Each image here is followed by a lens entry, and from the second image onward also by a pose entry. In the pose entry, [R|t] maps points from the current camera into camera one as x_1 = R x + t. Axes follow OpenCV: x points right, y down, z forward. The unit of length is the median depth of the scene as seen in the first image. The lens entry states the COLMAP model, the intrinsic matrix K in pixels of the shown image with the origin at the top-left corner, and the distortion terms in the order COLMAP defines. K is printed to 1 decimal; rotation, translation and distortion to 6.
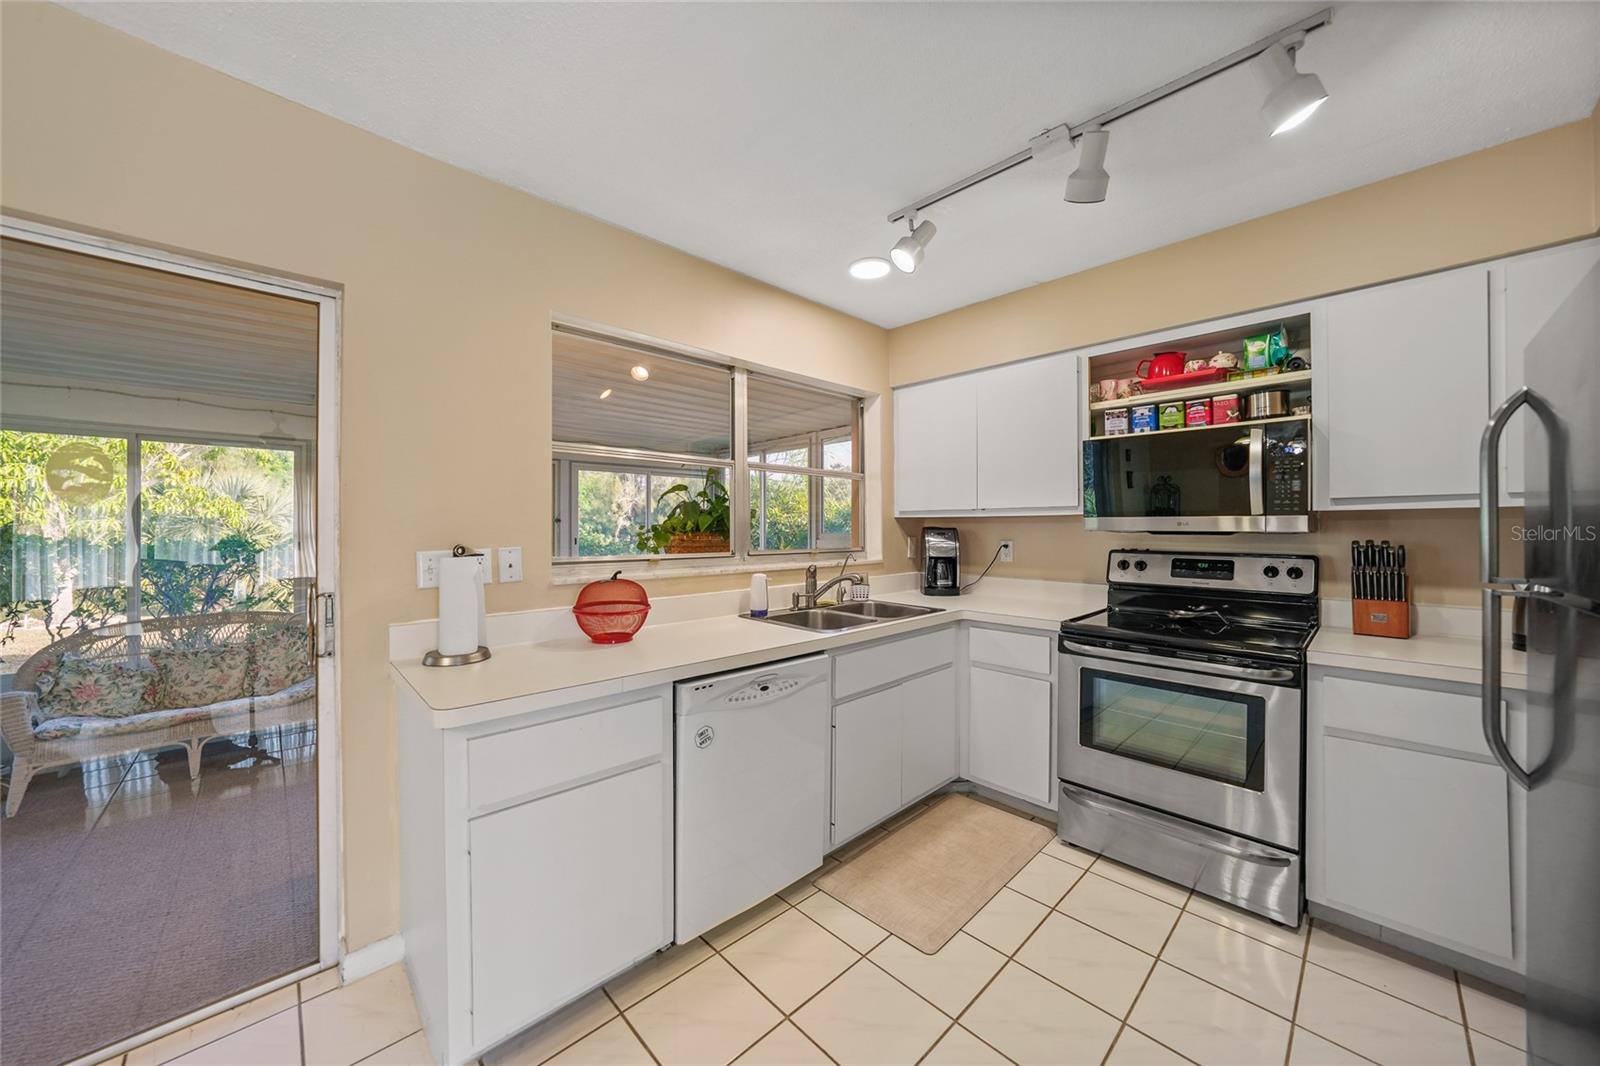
lens RADIAL K [[563.8, 0, 804.3], [0, 563.8, 527.6], [0, 0, 1]] dist [-0.030633, 0.007863]
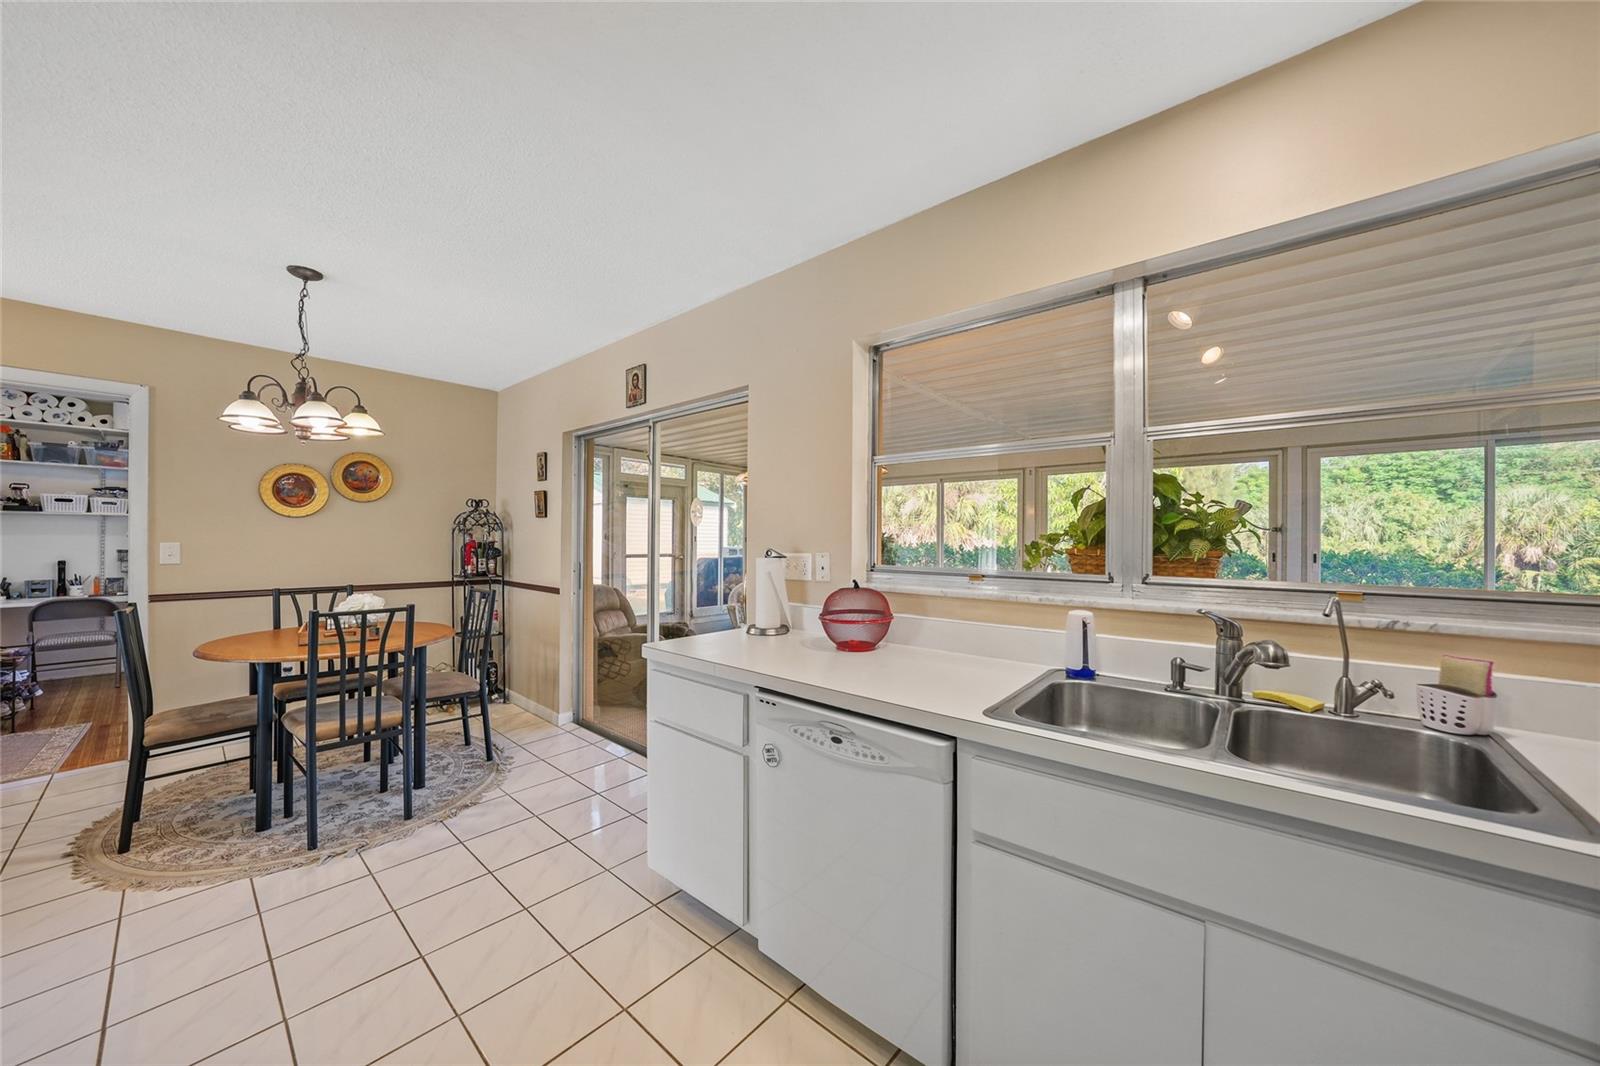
lens RADIAL K [[561.1, 0, 800.1], [0, 561.1, 543.3], [0, 0, 1]] dist [-0.030900, 0.007982]
pose [[0.088967, 0.008385, -0.995999, 0.546198], [-0.003549, 0.999961, 0.008102, 0.002887], [0.996028, 0.002814, 0.088993, 0.682973]]
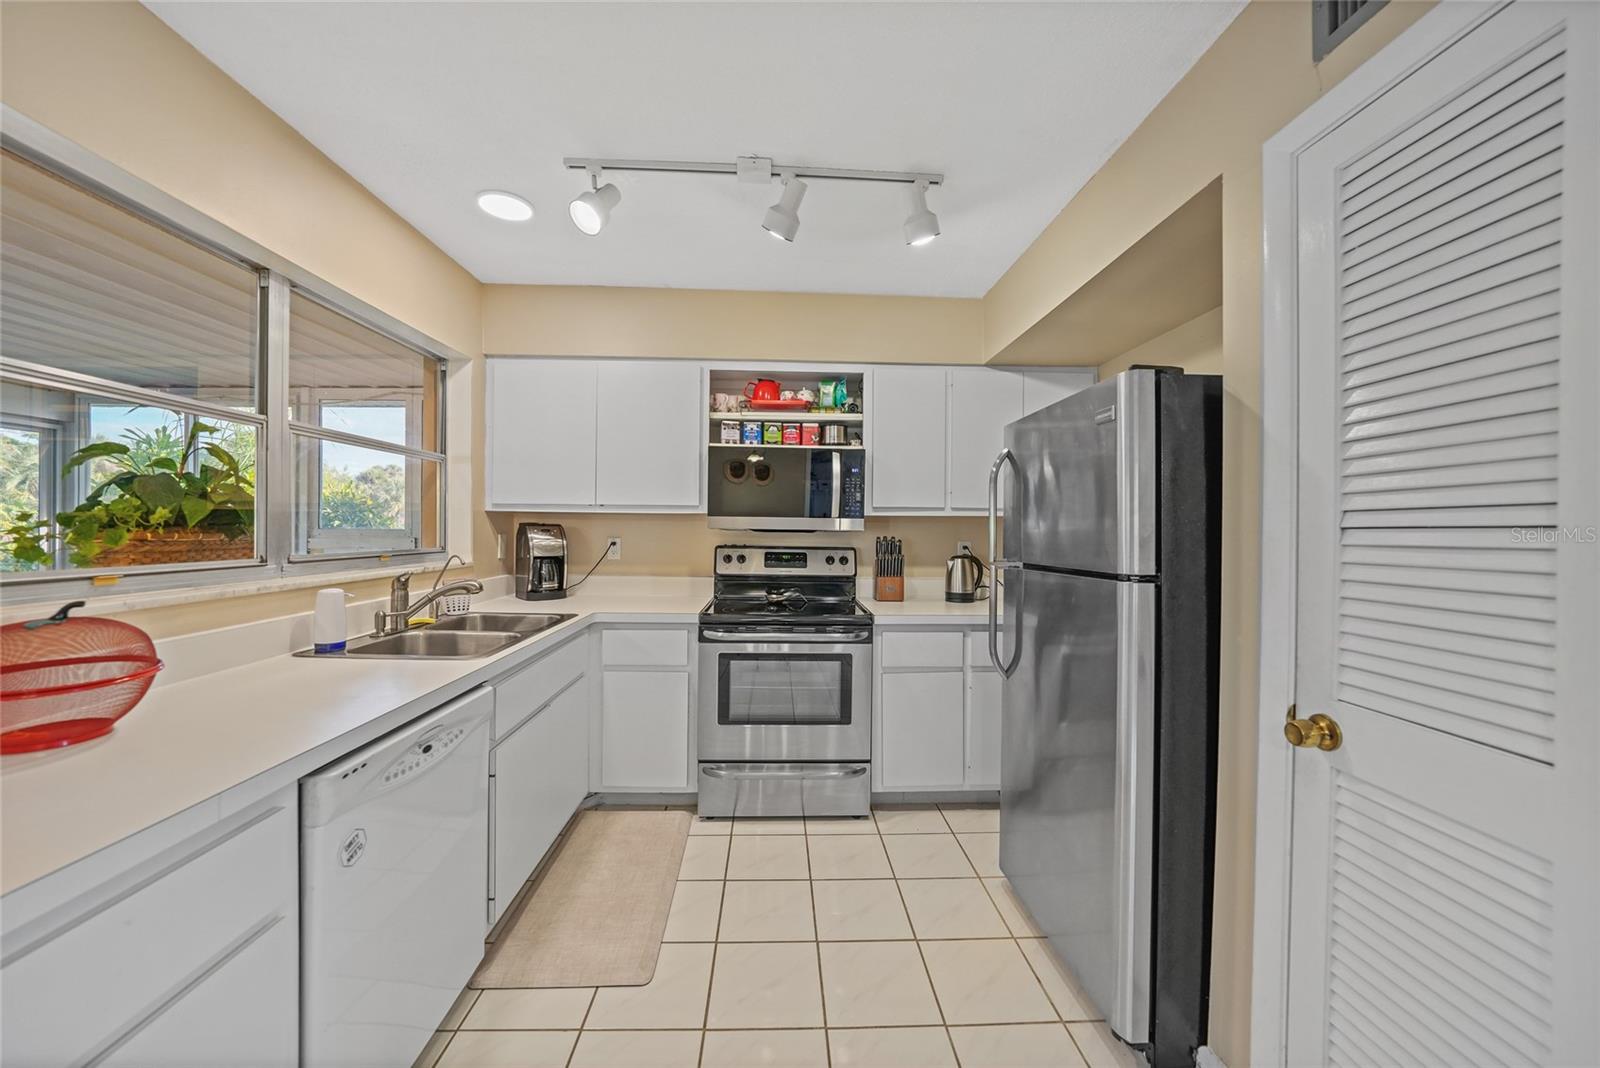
lens RADIAL K [[567.6, 0, 795.2], [0, 567.6, 530.8], [0, 0, 1]] dist [-0.024522, 0.003289]
pose [[0.666833, 0.003013, 0.745201, -0.224247], [-0.012361, 0.999899, 0.007019, 0.000144], [-0.745105, -0.013892, 0.666803, 0.145448]]
